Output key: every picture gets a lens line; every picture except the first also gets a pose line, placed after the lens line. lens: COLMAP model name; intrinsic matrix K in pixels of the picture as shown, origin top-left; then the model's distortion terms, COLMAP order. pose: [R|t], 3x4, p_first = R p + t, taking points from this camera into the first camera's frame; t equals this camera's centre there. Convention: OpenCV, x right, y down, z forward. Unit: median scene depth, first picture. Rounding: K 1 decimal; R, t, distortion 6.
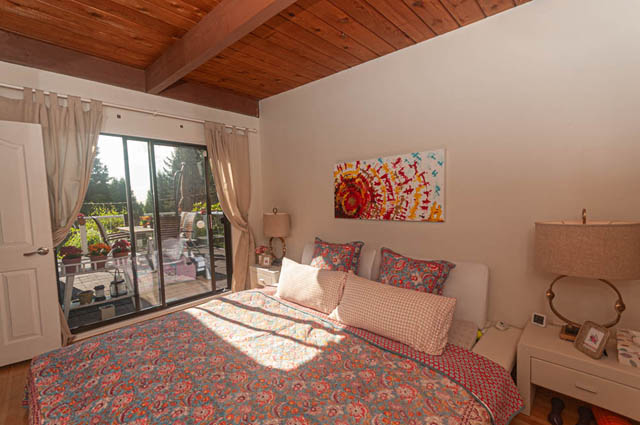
lens RADIAL K [[274.0, 0, 320.8], [0, 274.0, 213.5], [0, 0, 1]] dist [0.001711, -0.000023]
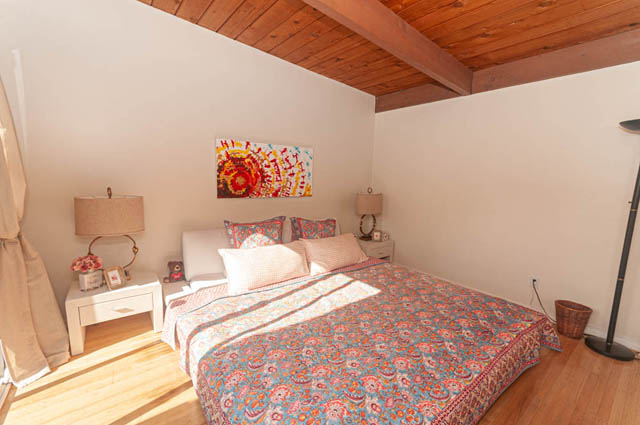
lens RADIAL K [[274.0, 0, 320.7], [0, 274.0, 212.3], [0, 0, 1]] dist [0.001711, -0.000023]
pose [[0.156182, -0.099715, 0.982682, -0.939318], [0.013512, 0.995014, 0.098819, -0.026722], [-0.987636, -0.002156, 0.156751, 0.612424]]
